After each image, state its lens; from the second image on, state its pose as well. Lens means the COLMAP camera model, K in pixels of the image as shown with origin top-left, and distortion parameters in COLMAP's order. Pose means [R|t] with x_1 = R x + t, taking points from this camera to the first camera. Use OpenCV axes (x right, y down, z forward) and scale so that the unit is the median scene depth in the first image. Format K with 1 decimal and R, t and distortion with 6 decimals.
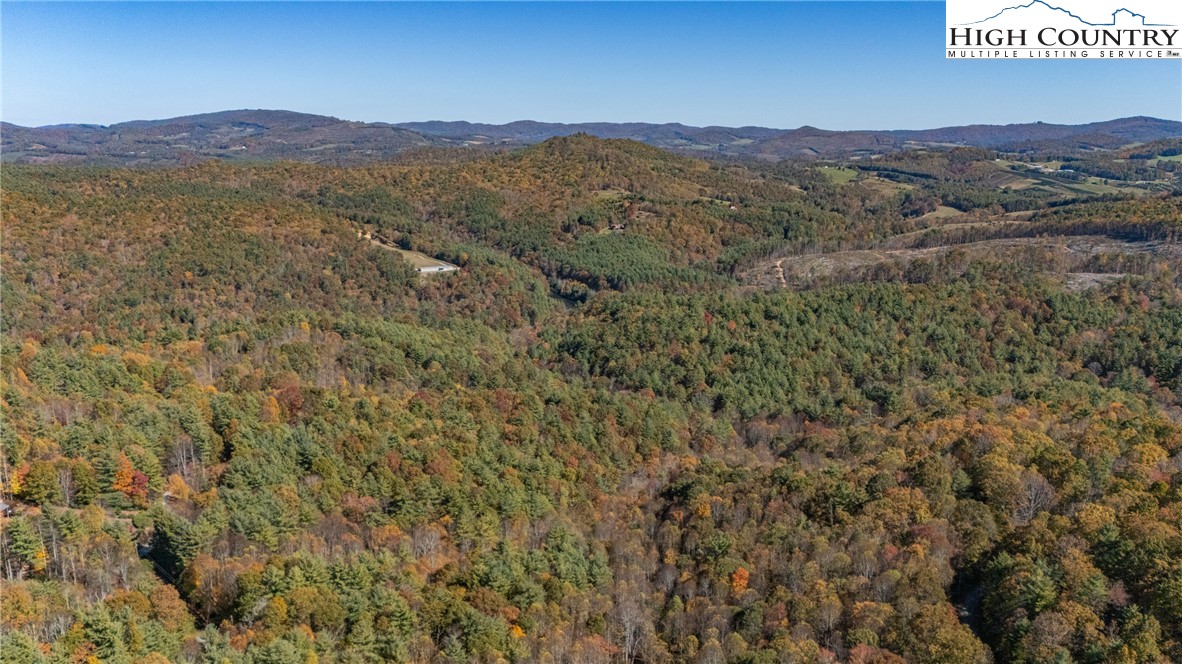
lens RADIAL K [[853.3, 0, 589.8], [0, 853.3, 332.0], [0, 0, 1]] dist [0.049874, -0.013267]
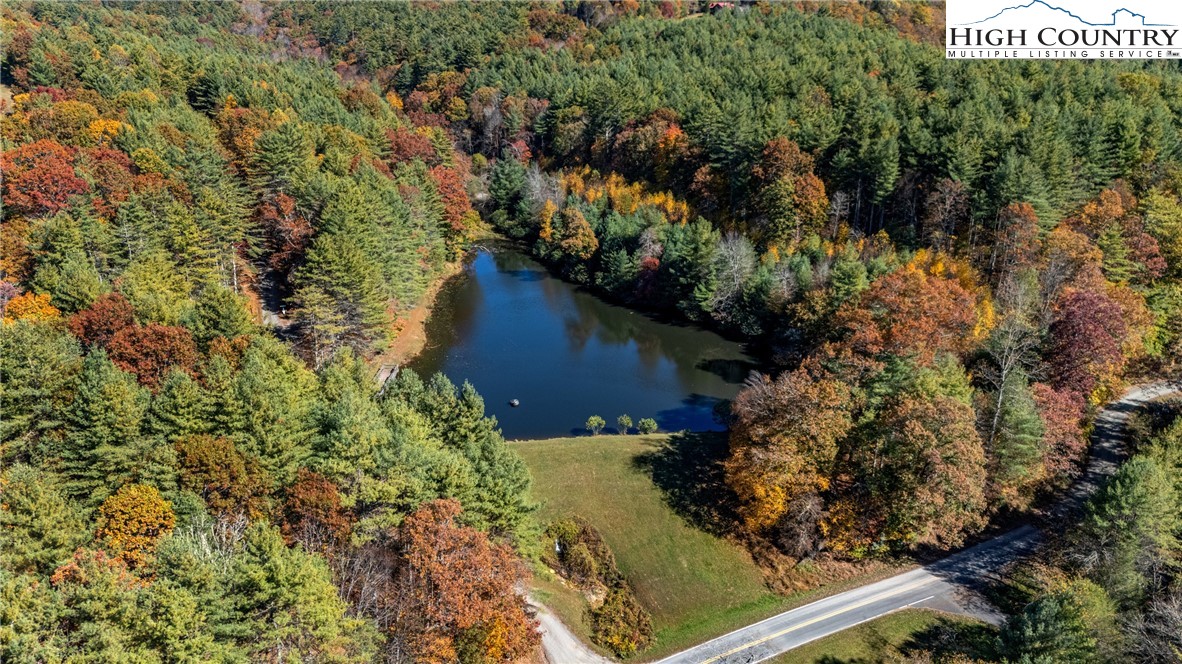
lens RADIAL K [[853.3, 0, 590.9], [0, 853.3, 332.5], [0, 0, 1]] dist [0.049874, -0.013267]
pose [[0.999869, -0.005729, -0.015159, -0.018772], [0.007574, 0.992182, 0.124572, -0.047213], [0.014327, -0.124671, 0.992095, 0.767146]]
